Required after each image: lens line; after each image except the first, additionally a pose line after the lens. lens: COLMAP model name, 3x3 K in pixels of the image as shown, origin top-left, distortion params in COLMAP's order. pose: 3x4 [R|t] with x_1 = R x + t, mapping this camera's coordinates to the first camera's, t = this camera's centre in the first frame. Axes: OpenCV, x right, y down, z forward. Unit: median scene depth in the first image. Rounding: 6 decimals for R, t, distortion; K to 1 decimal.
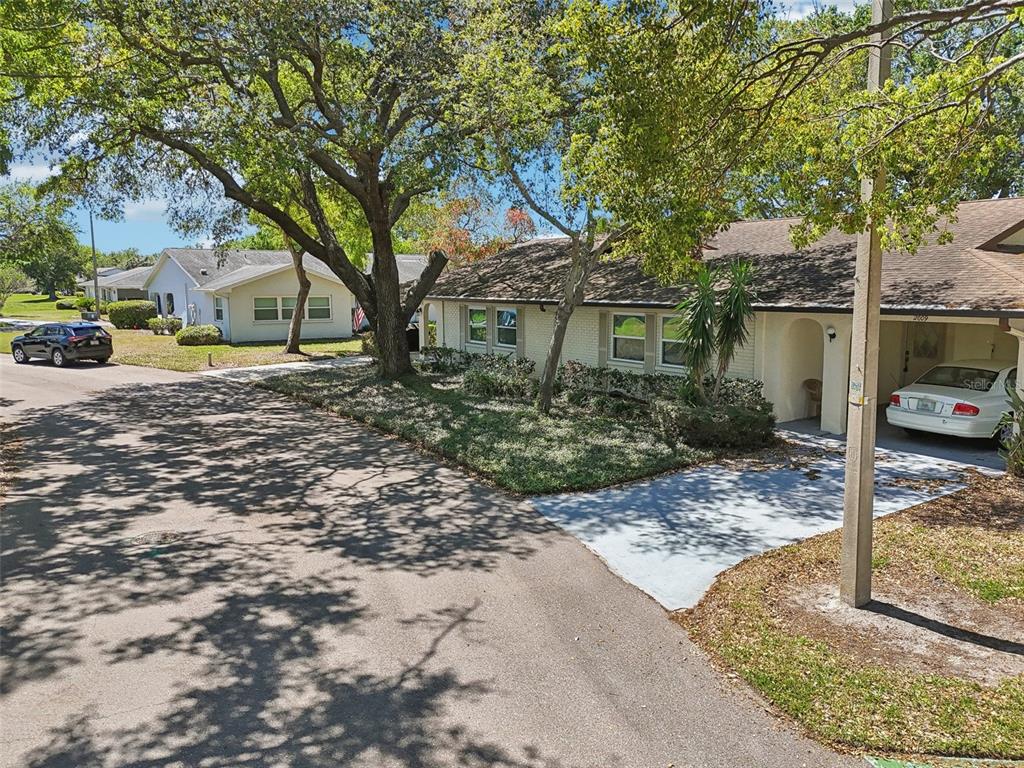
lens RADIAL K [[764.0, 0, 512.0], [0, 764.0, 384.0], [0, 0, 1]] dist [0.049050, -0.003261]
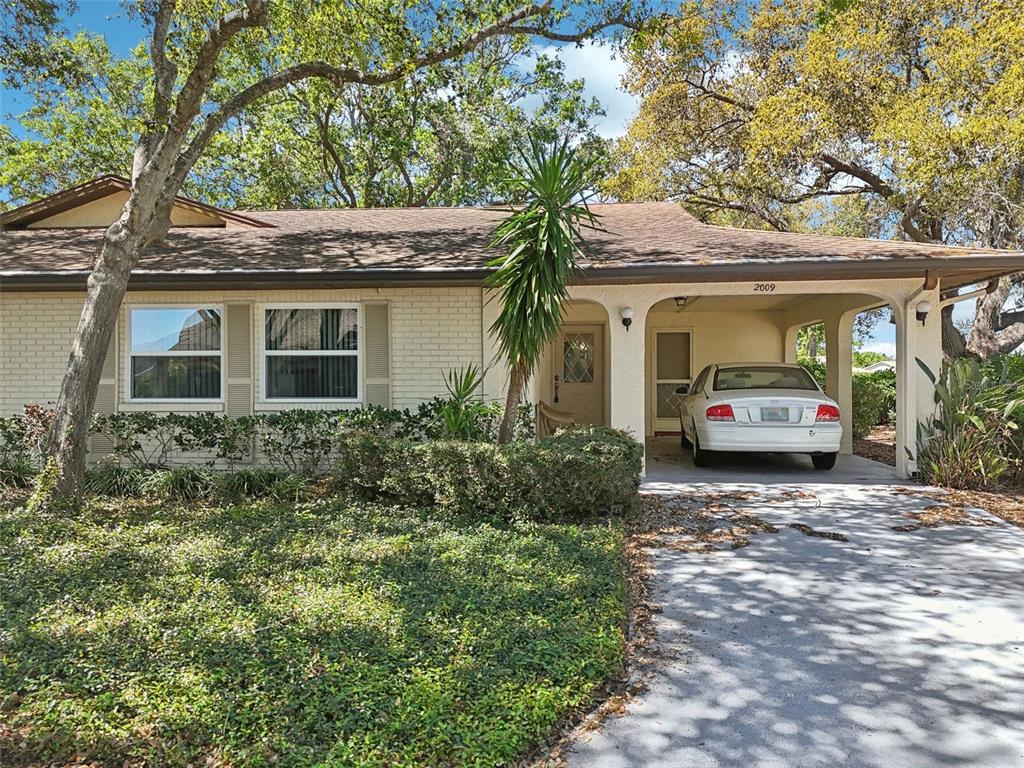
lens RADIAL K [[764.0, 0, 512.0], [0, 764.0, 384.0], [0, 0, 1]] dist [0.049050, -0.003261]
pose [[0.631007, 0.003793, 0.775768, -0.164606], [0.101830, 0.990931, -0.087672, 0.041429], [-0.769065, 0.134318, 0.624898, 0.814893]]
